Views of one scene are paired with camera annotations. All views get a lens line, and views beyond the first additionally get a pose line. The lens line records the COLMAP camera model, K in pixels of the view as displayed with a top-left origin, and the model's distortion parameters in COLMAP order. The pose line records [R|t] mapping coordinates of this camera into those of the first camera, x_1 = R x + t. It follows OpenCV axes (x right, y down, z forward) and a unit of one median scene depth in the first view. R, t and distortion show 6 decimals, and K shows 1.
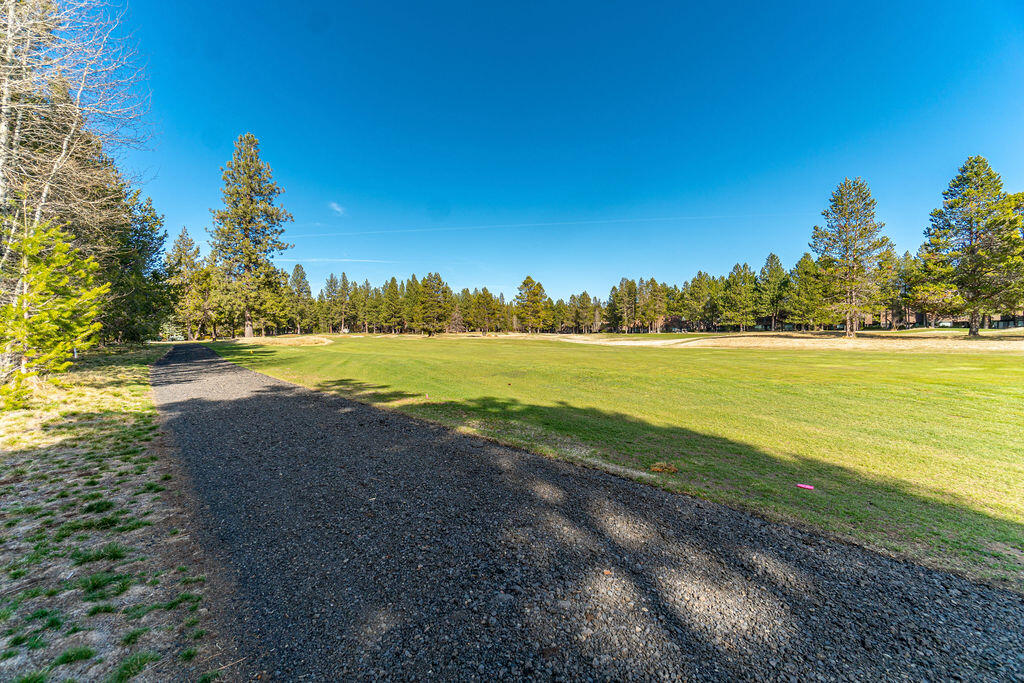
lens RADIAL K [[447.1, 0, 515.1], [0, 447.1, 336.1], [0, 0, 1]] dist [0.000752, 0.000435]
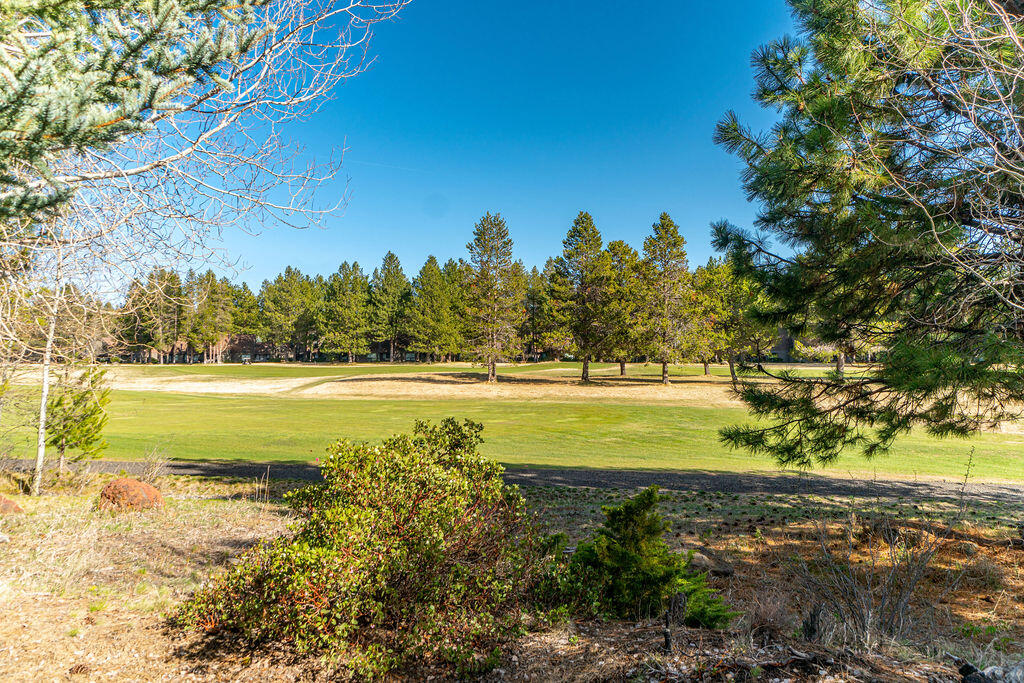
lens RADIAL K [[801.3, 0, 511.1], [0, 801.3, 343.3], [0, 0, 1]] dist [0.008640, 0.003086]
pose [[0.769997, 0.014529, 0.637882, -0.079580], [0.000508, 0.999726, -0.023385, -0.011075], [-0.638047, 0.018330, 0.769779, -0.087126]]
